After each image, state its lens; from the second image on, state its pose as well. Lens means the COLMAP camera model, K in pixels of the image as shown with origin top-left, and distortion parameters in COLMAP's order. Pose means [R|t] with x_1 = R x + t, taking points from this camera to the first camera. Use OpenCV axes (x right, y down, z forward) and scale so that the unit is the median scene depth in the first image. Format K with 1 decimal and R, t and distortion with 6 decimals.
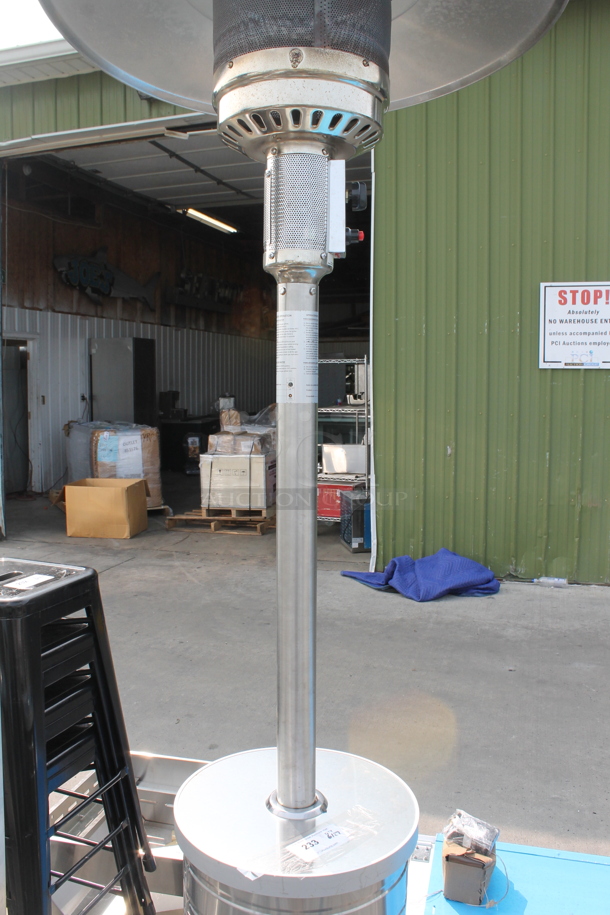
lens RADIAL K [[782.0, 0, 305.0], [0, 782.0, 457.5], [0, 0, 1]] dist [-0.172735, 0.155674]
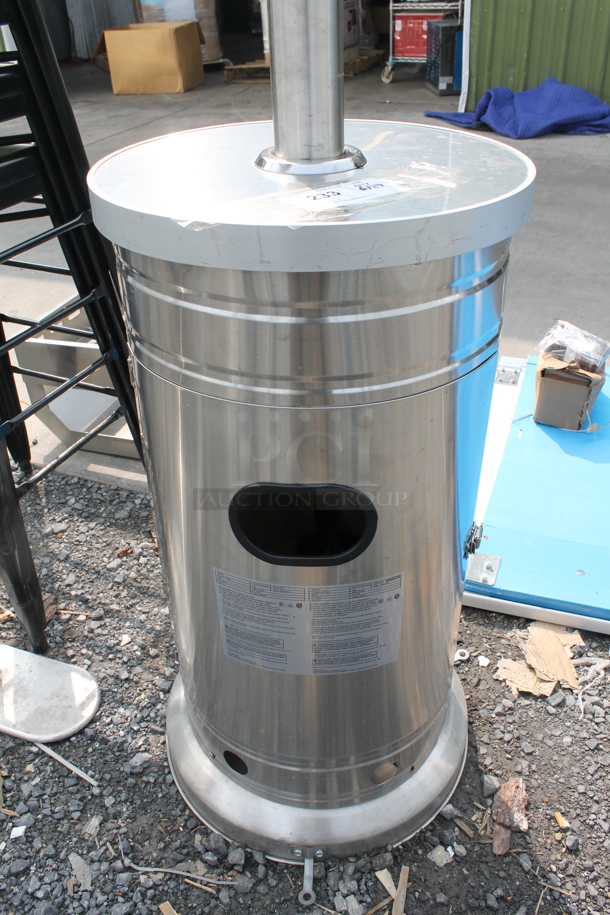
lens RADIAL K [[782.0, 0, 305.0], [0, 782.0, 457.5], [0, 0, 1]] dist [-0.172735, 0.155674]
pose [[0.994515, 0.024437, -0.101702, 0.010153], [0.027196, 0.878469, 0.477025, 0.082353], [0.100999, -0.477175, 0.872985, 0.088193]]
